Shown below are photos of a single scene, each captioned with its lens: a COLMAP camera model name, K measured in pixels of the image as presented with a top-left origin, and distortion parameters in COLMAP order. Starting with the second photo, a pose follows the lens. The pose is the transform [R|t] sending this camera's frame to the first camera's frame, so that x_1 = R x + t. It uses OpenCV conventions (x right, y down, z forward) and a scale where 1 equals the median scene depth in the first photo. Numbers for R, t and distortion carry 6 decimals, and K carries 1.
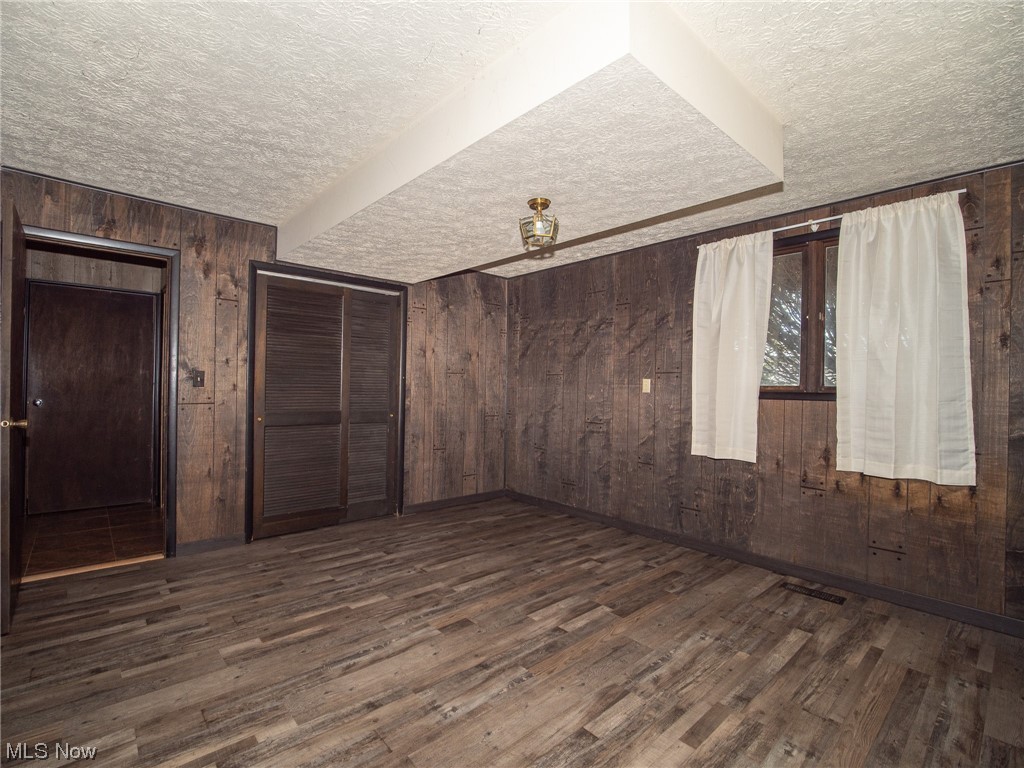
lens RADIAL K [[465.9, 0, 512.2], [0, 465.9, 388.8], [0, 0, 1]] dist [-0.012223, -0.002206]
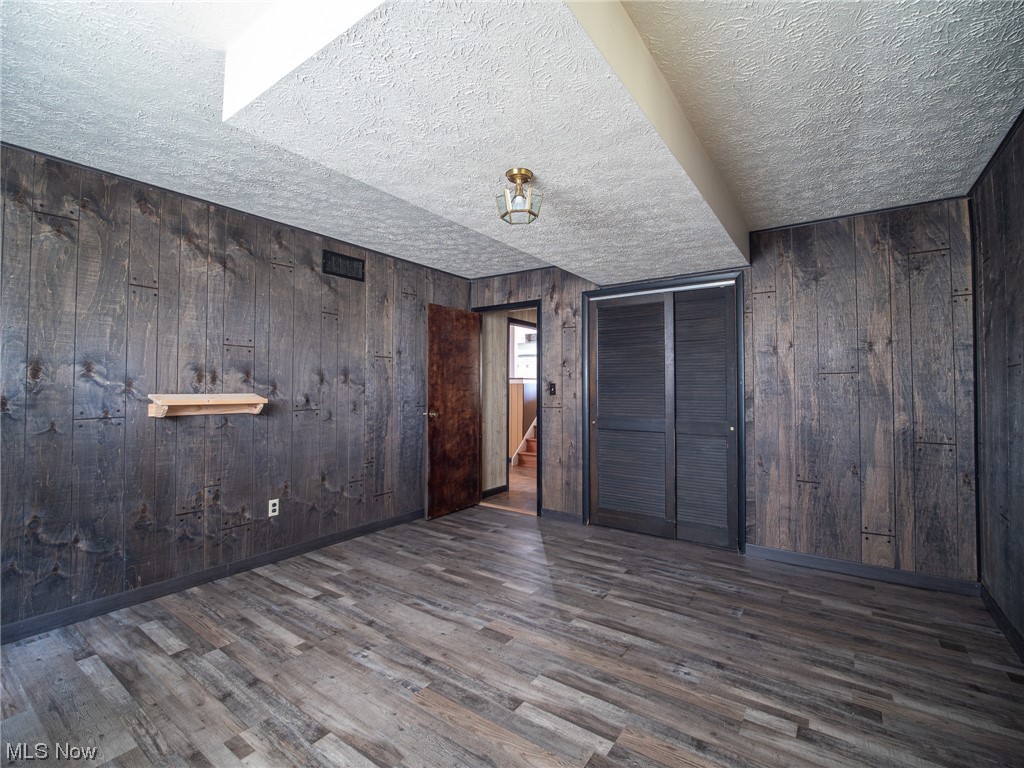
lens RADIAL K [[465.9, 0, 511.9], [0, 465.9, 376.6], [0, 0, 1]] dist [-0.012223, -0.002206]
pose [[0.227933, -0.045967, -0.972591, 0.659185], [-0.001511, 0.998867, -0.047563, 0.006226], [0.973676, 0.012311, 0.227605, 0.605892]]
